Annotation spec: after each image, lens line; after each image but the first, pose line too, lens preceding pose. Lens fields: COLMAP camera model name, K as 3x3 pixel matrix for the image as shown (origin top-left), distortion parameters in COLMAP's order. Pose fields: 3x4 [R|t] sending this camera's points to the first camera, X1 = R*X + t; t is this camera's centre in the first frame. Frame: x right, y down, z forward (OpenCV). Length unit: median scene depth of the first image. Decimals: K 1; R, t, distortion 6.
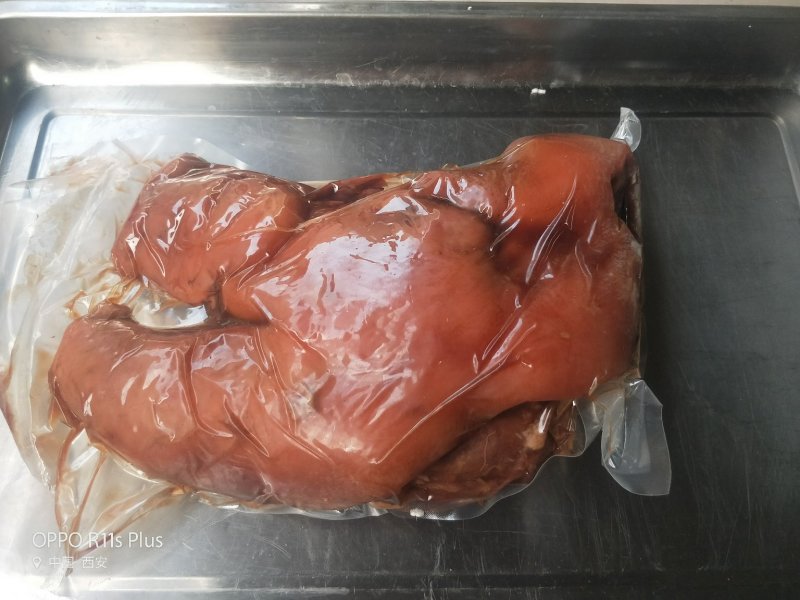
lens RADIAL K [[618.2, 0, 403.1], [0, 618.2, 303.9], [0, 0, 1]] dist [-0.053218, 0.002306]
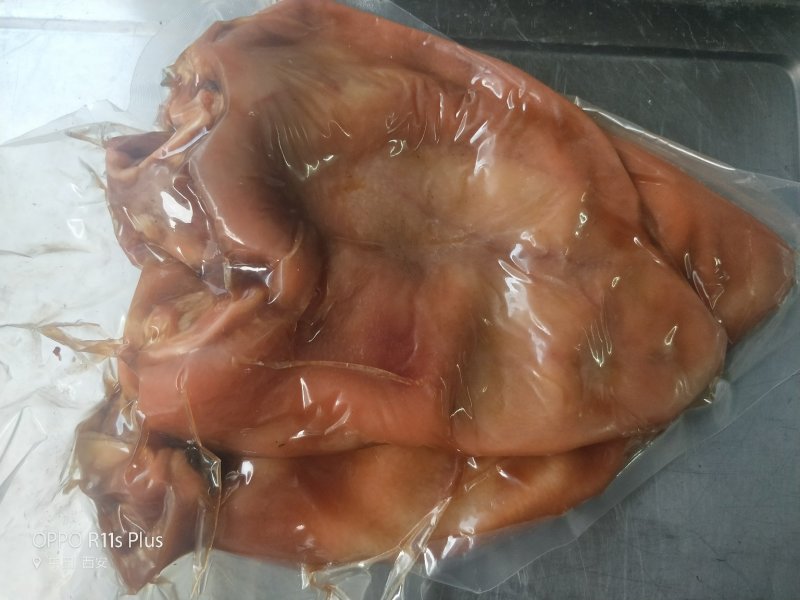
lens RADIAL K [[618.2, 0, 406.6], [0, 618.2, 321.1], [0, 0, 1]] dist [-0.053218, 0.002306]
pose [[0.994389, 0.078727, -0.070660, 0.442815], [-0.066532, 0.984732, 0.160860, -0.196518], [0.082245, -0.155257, 0.984445, 0.542978]]
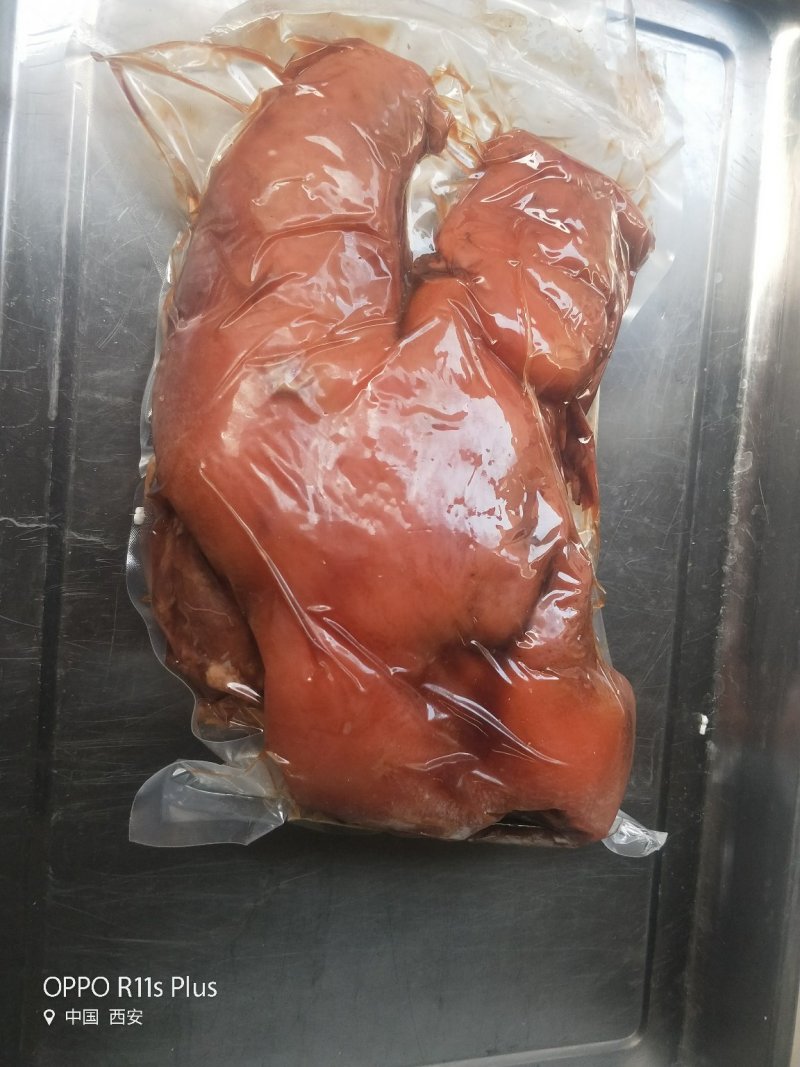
lens RADIAL K [[824.5, 0, 401.8], [0, 824.5, 534.0], [0, 0, 1]] dist [-0.053218, 0.002306]
pose [[-0.079450, 0.996423, 0.028792, -0.009021], [-0.993632, -0.081476, 0.077827, -0.061290], [0.079894, -0.022425, 0.996551, -0.001257]]
